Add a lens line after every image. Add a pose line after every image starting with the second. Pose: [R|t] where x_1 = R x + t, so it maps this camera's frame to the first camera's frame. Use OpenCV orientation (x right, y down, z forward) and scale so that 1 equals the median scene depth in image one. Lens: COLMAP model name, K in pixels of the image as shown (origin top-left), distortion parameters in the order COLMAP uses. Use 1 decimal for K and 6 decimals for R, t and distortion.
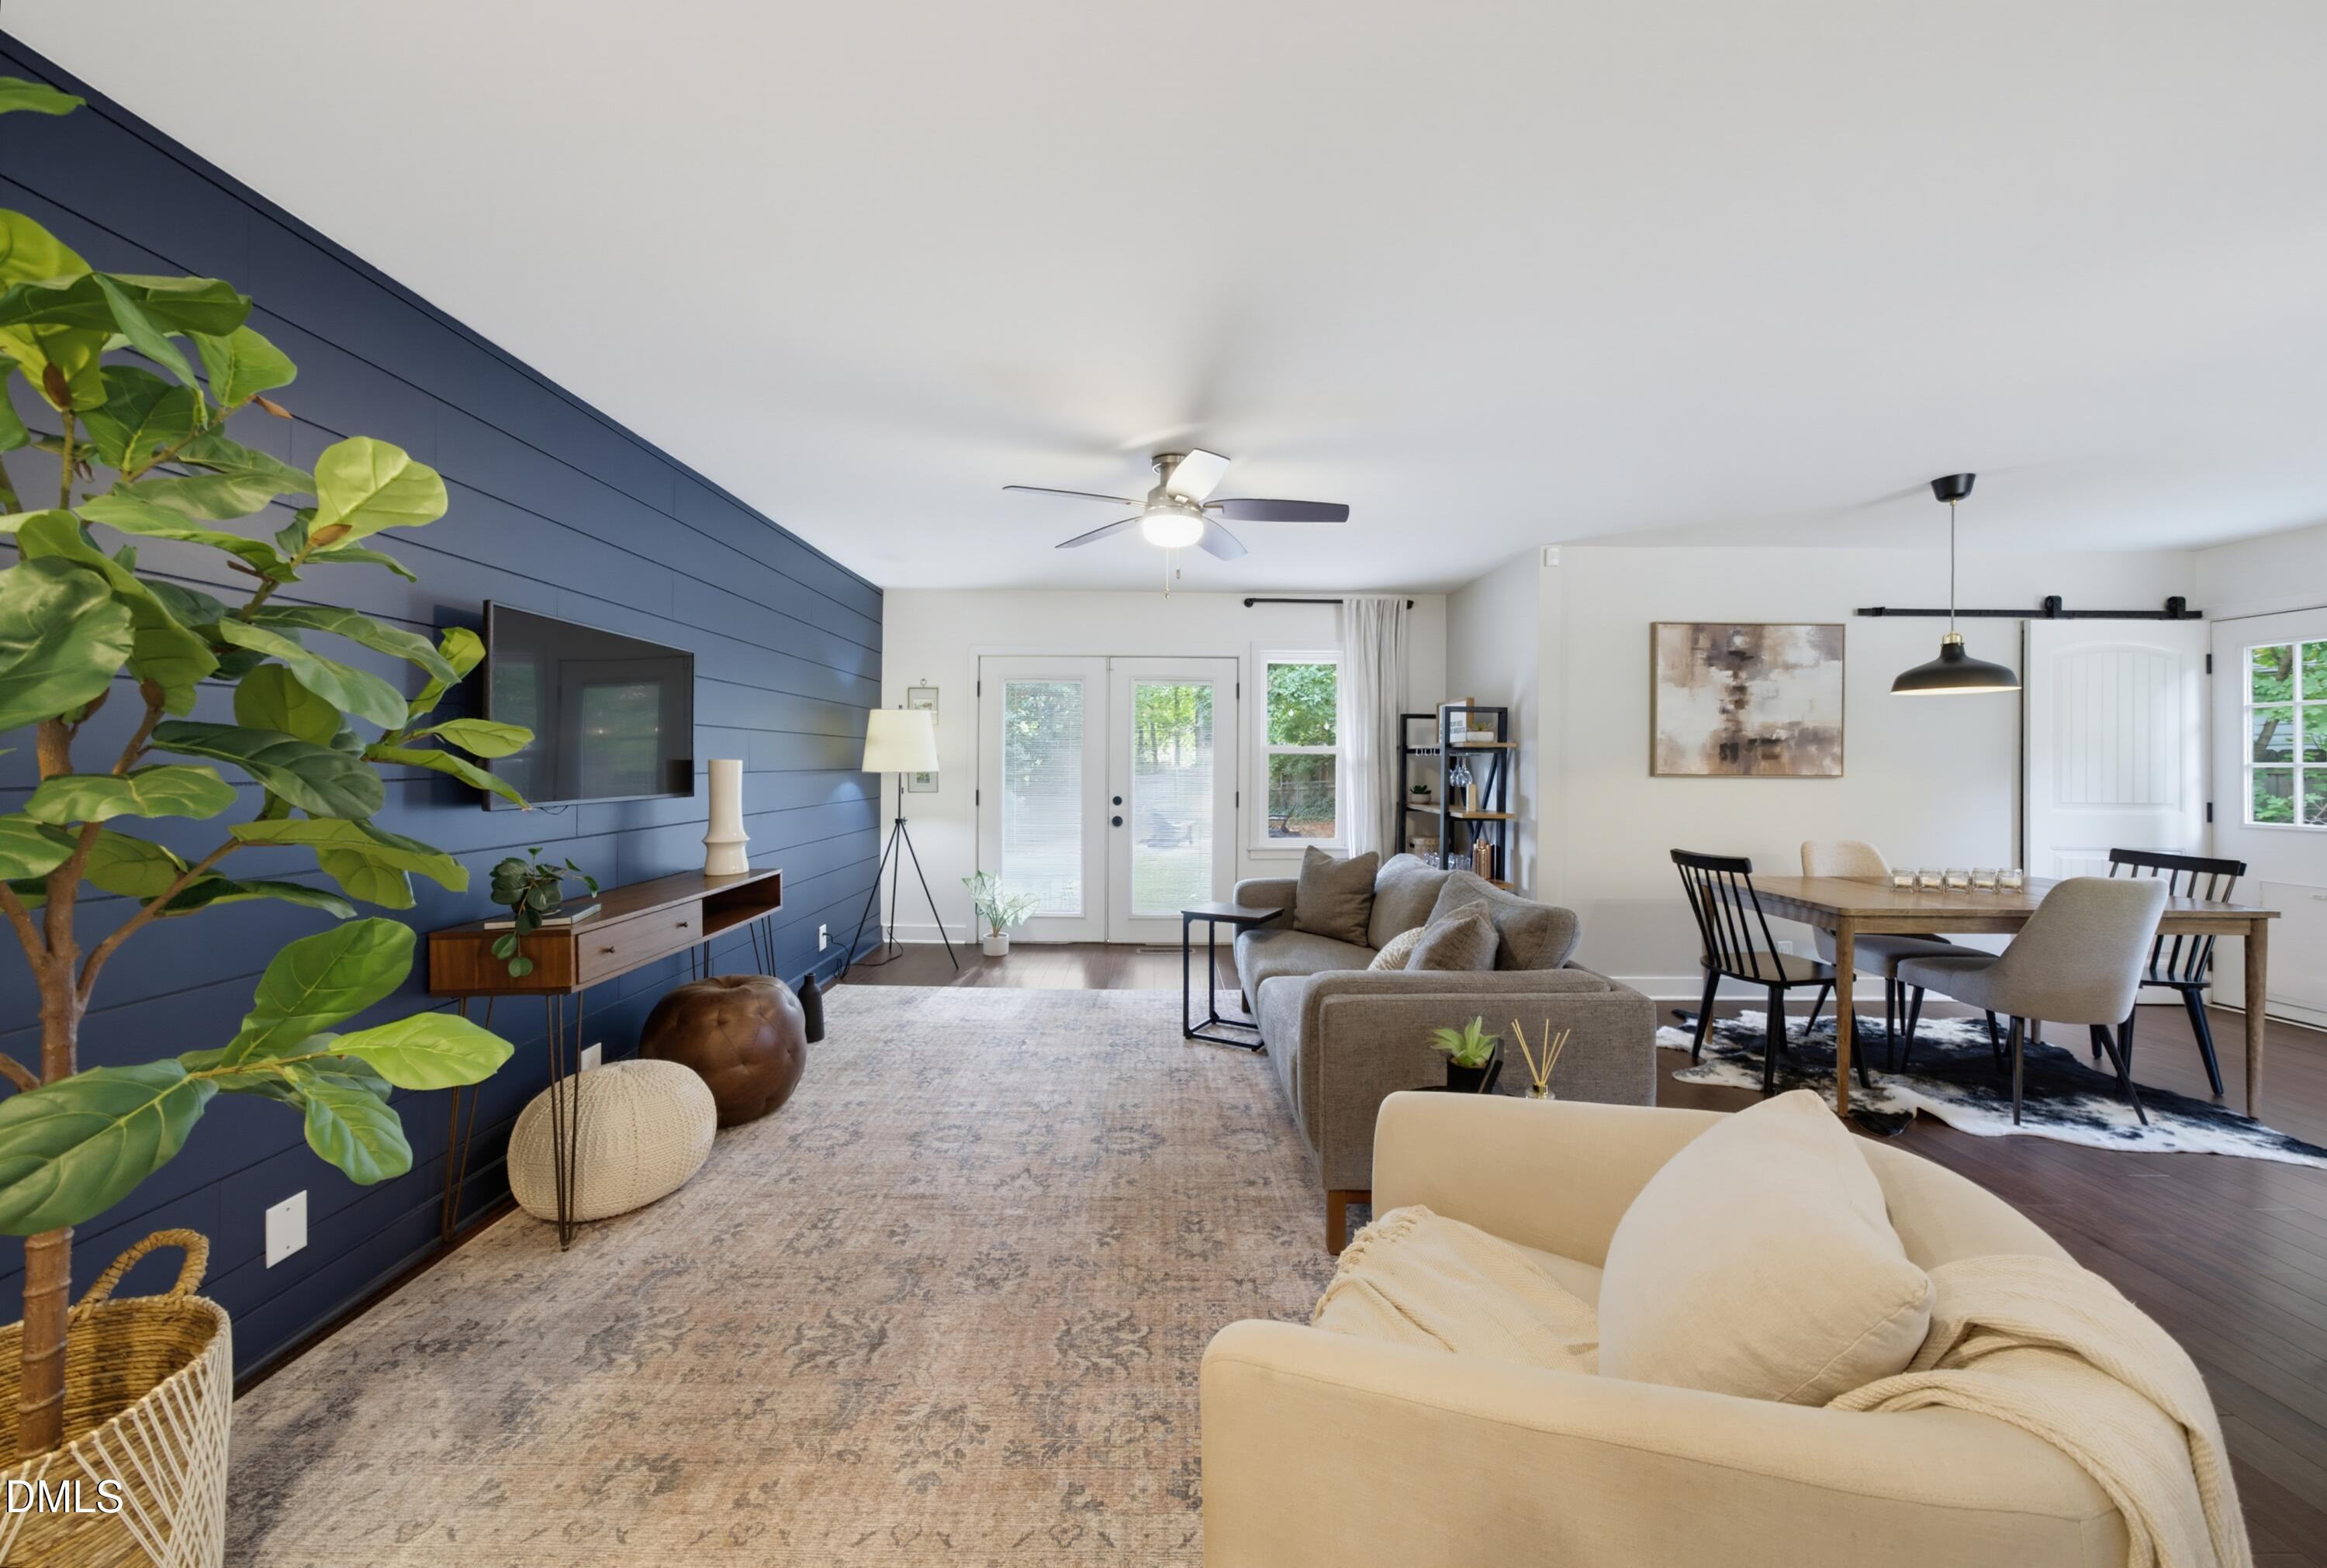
lens RADIAL K [[812.0, 0, 1159.7], [0, 812.0, 758.8], [0, 0, 1]] dist [-0.000485, 0.000036]
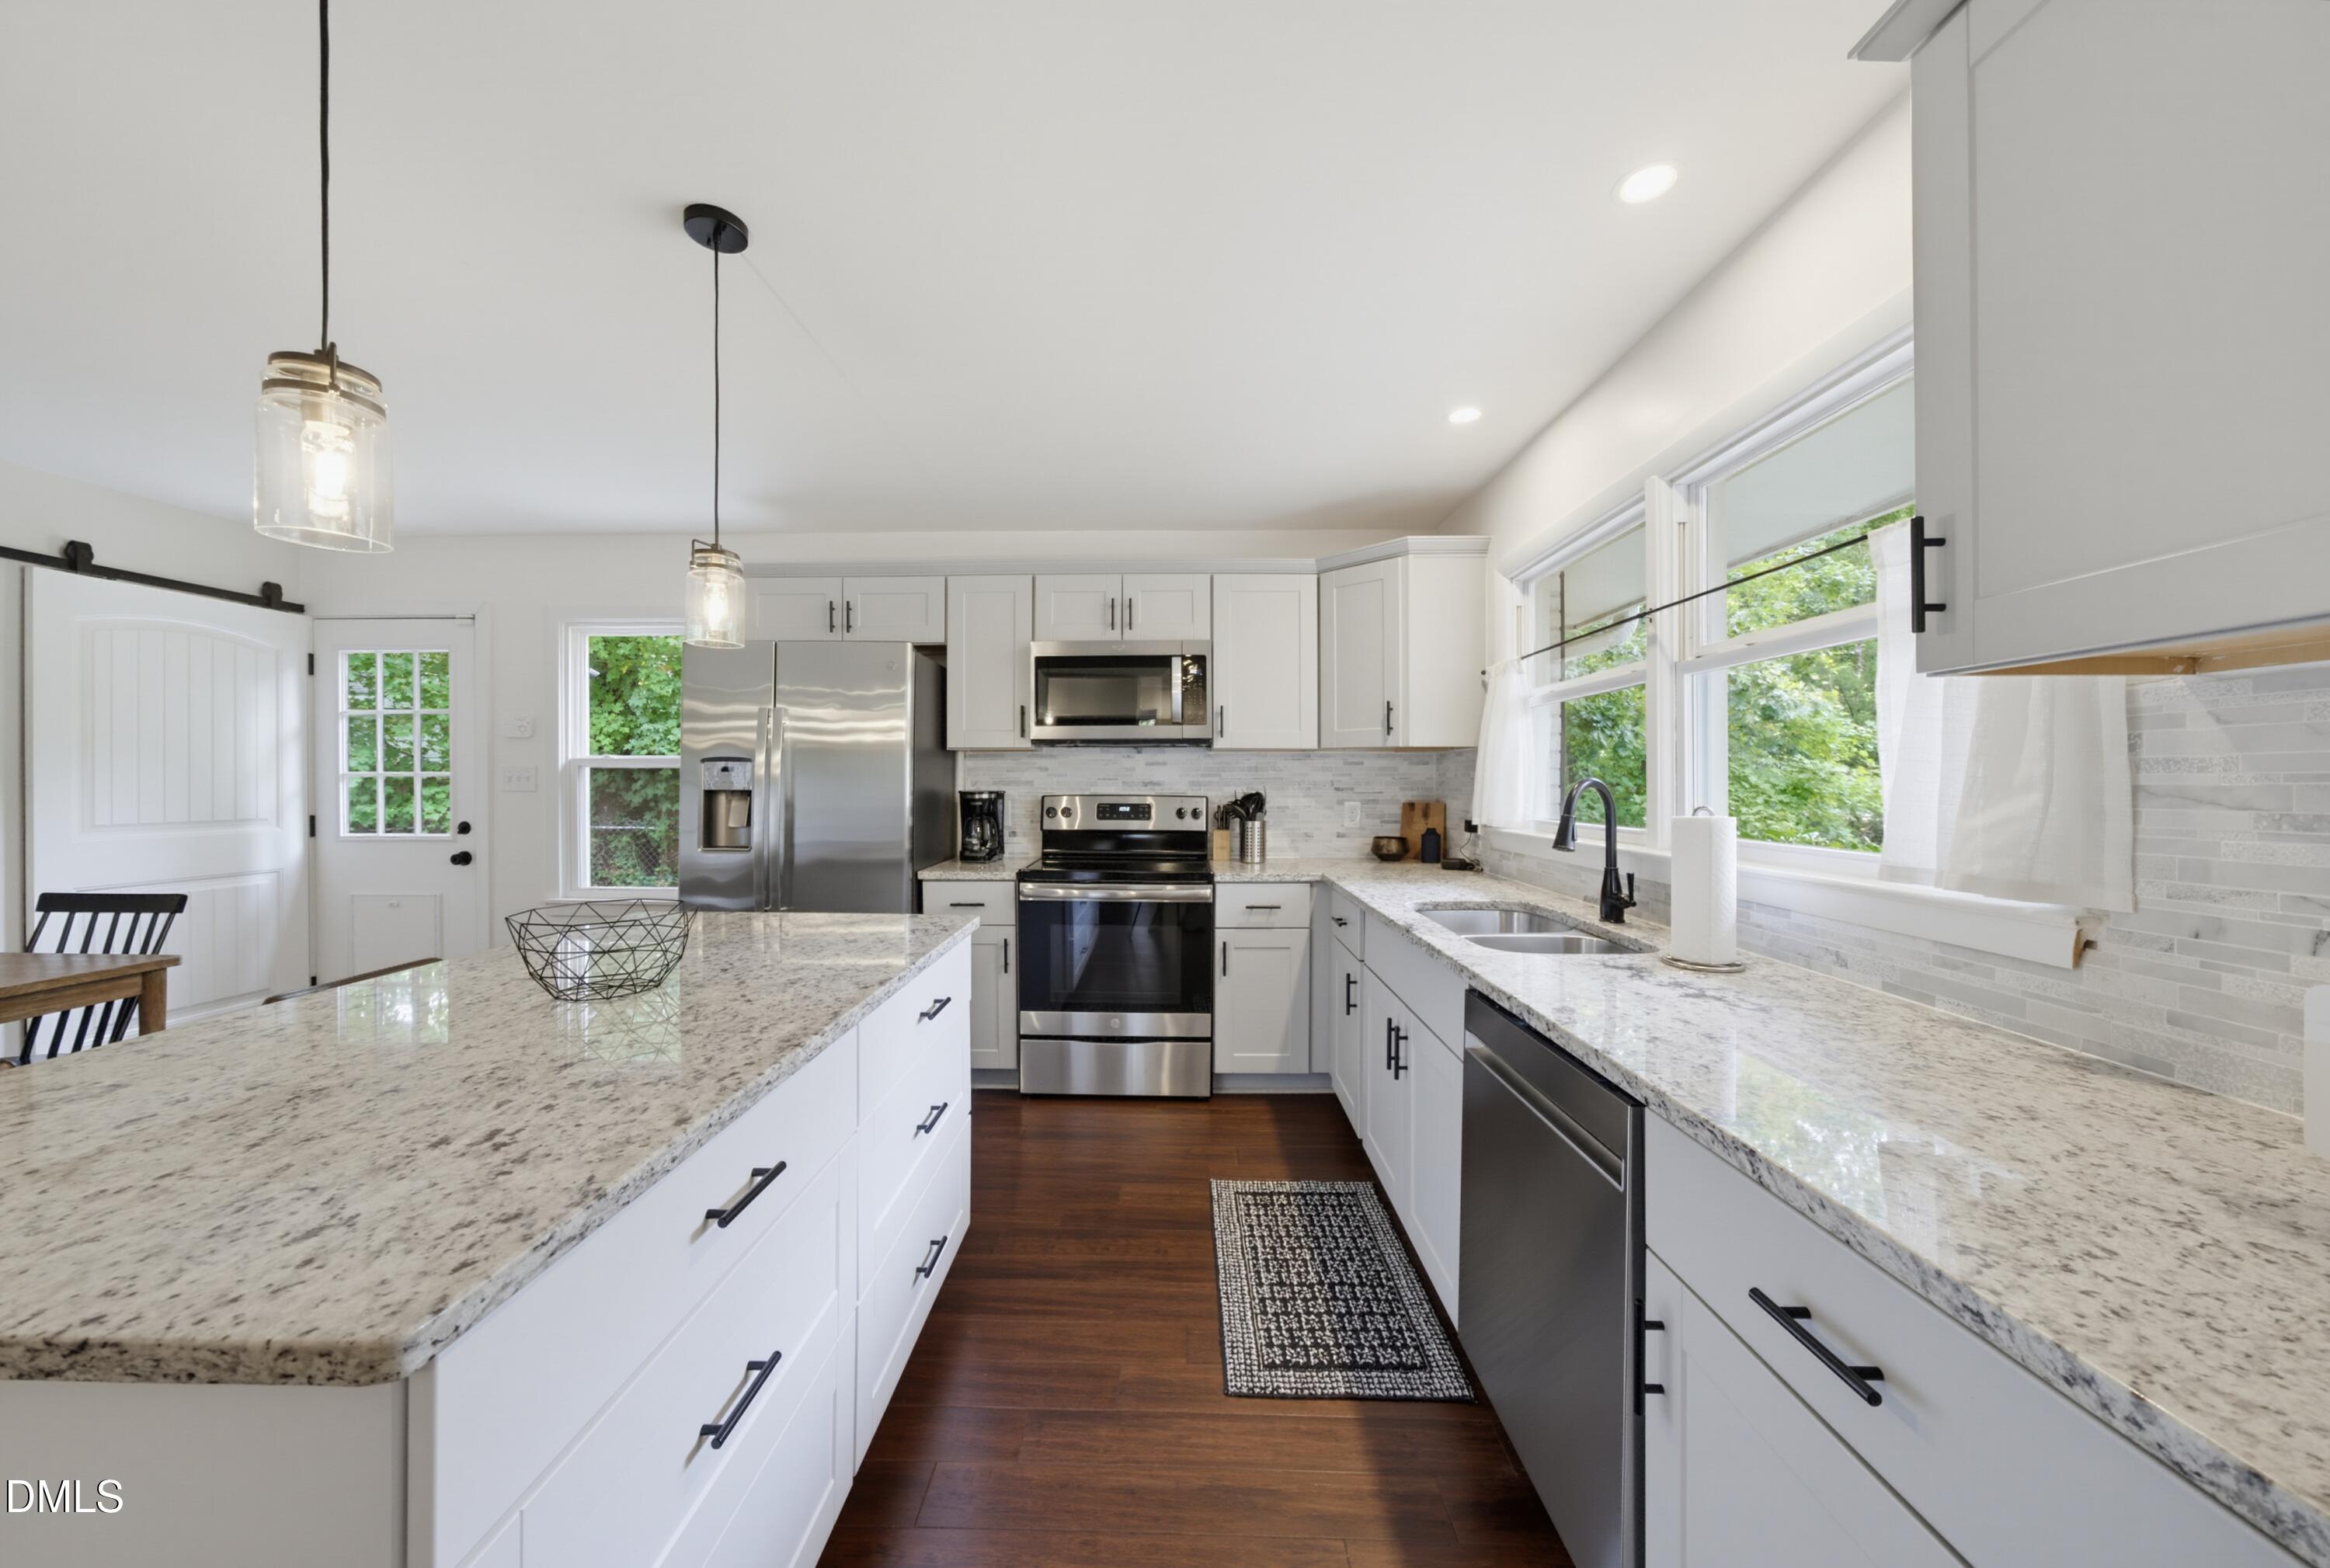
lens RADIAL K [[813.1, 0, 1161.2], [0, 813.1, 758.8], [0, 0, 1]] dist [-0.000485, 0.000036]
pose [[0.043365, 0.019078, 0.998877, 0.420634], [-0.004226, 0.999812, -0.018913, 0.003203], [-0.999050, -0.003401, 0.043438, -0.000152]]
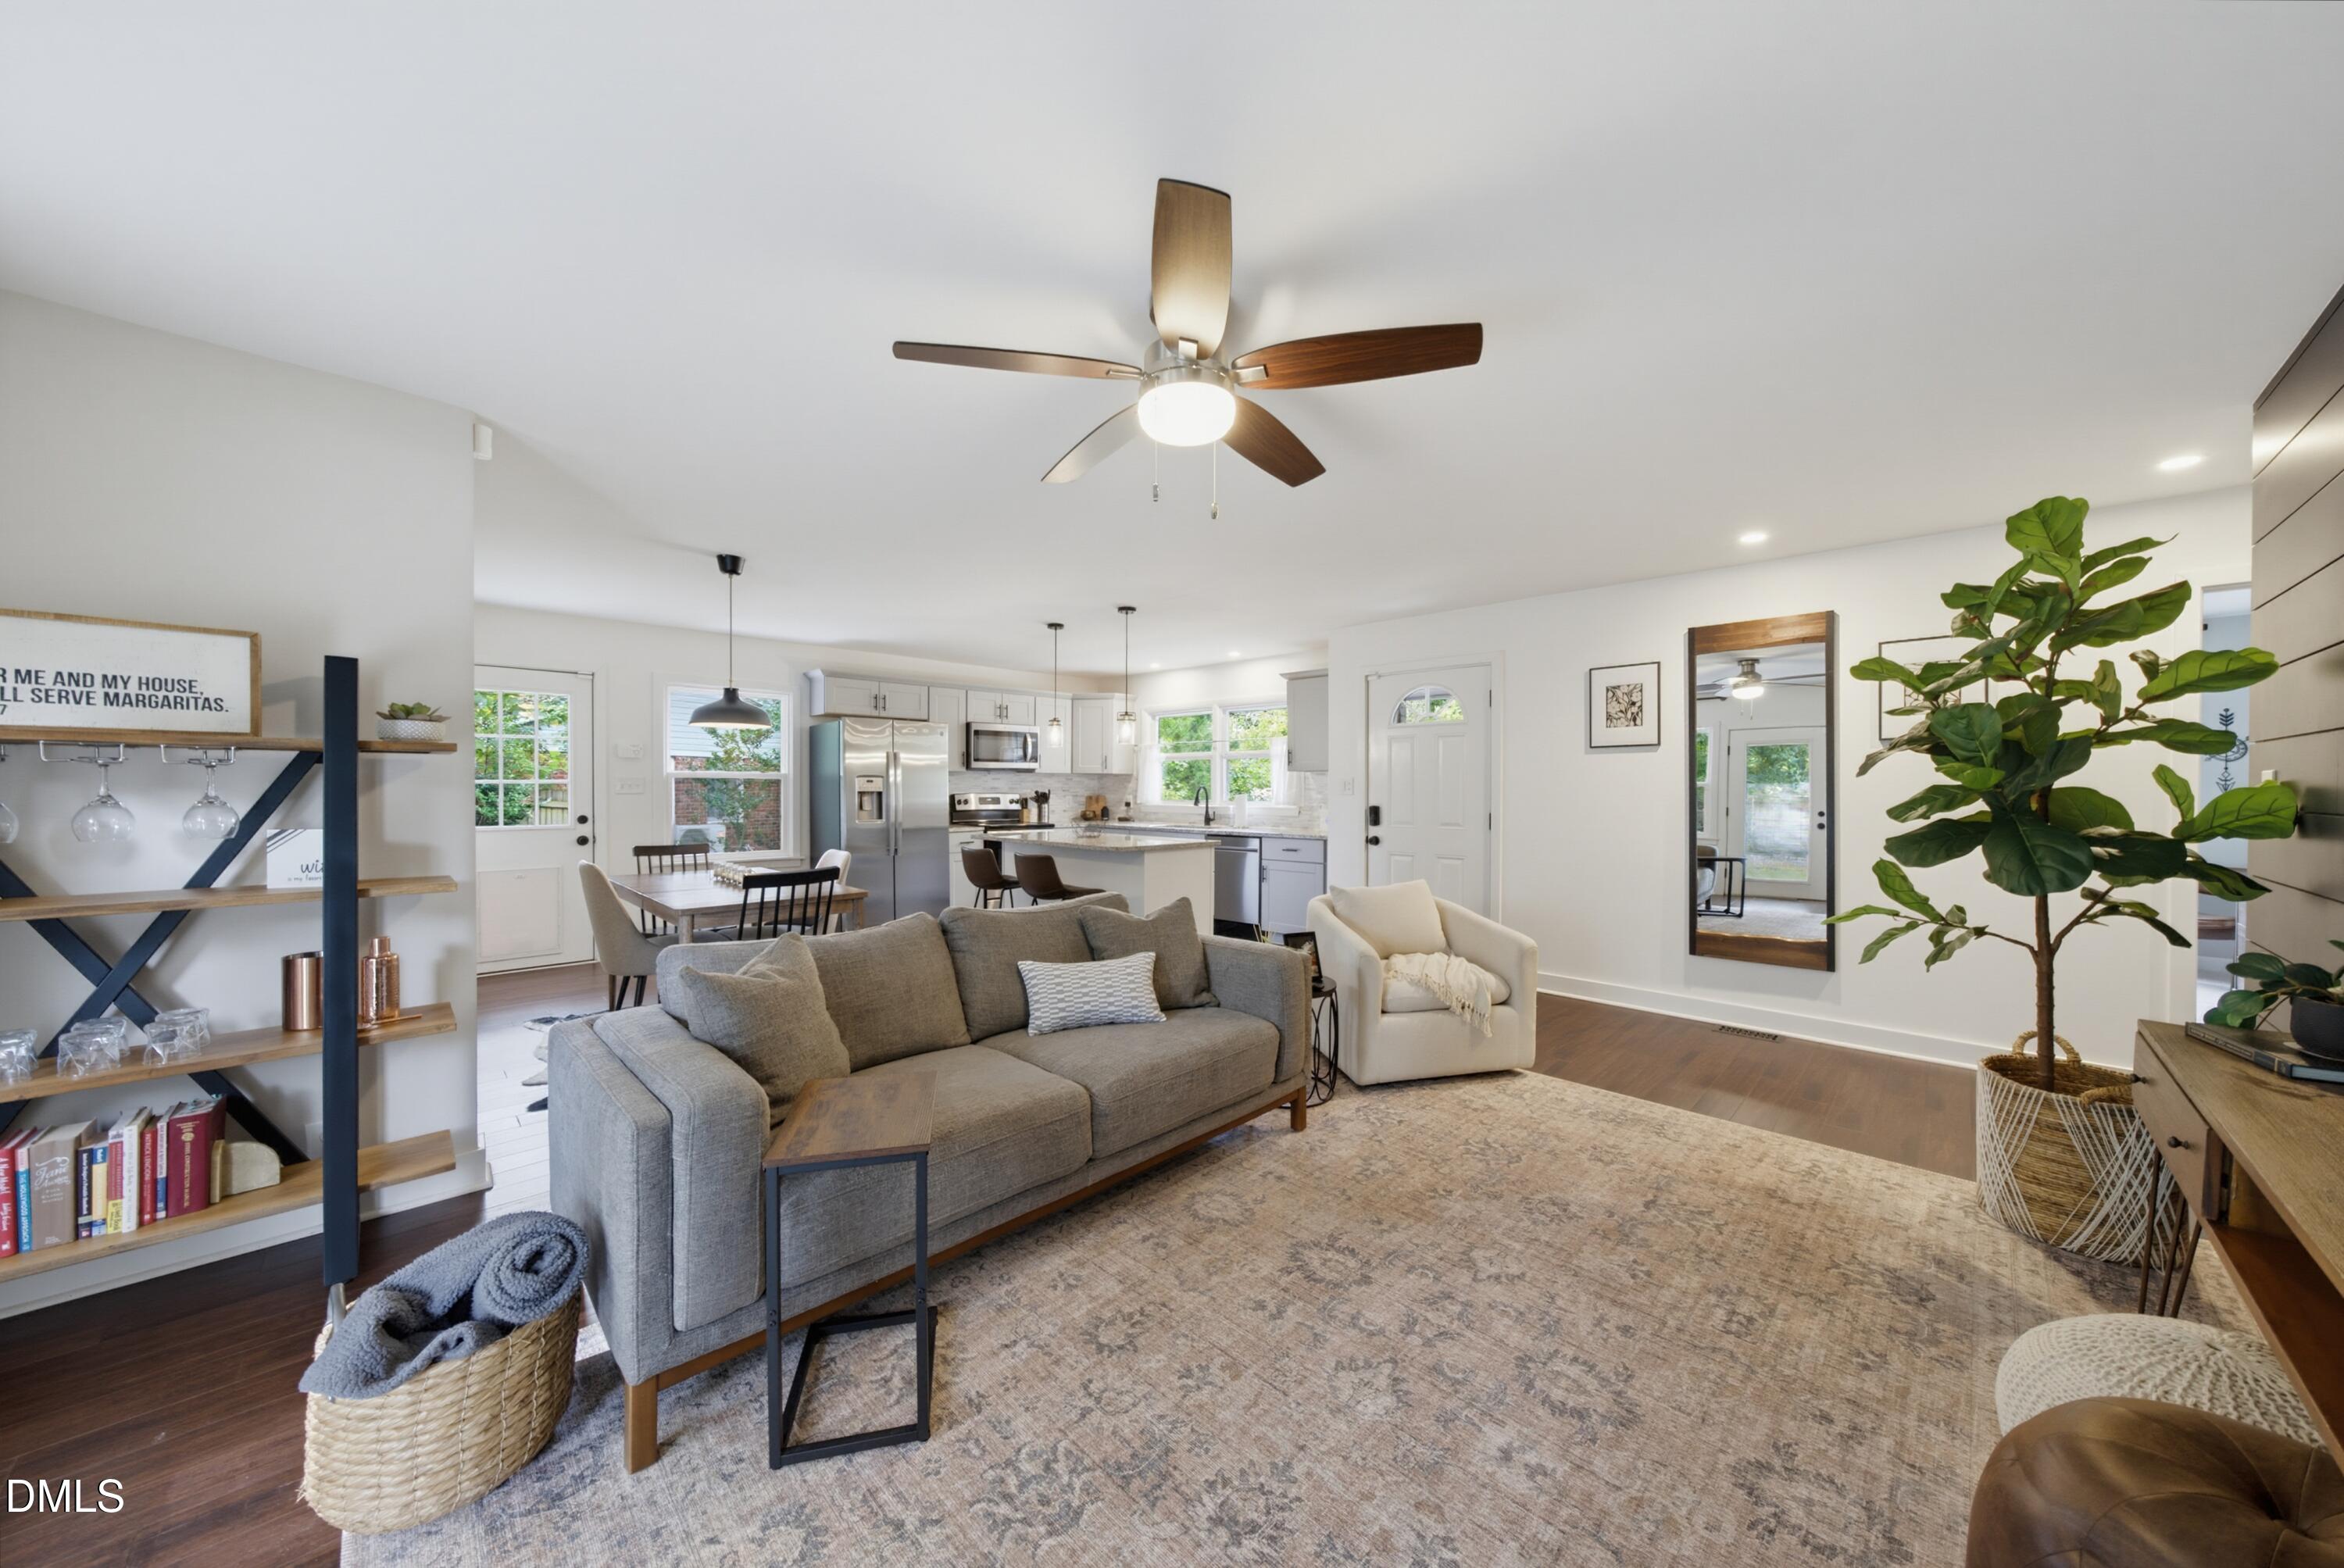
lens RADIAL K [[797.6, 0, 1172.0], [0, 797.6, 784.0], [0, 0, 1]] dist [0.000278, 0.000060]
pose [[-0.700072, -0.006343, 0.714044, -0.309931], [-0.010233, 0.999947, -0.001150, 0.001158], [-0.713999, -0.008112, -0.700100, 1.060673]]
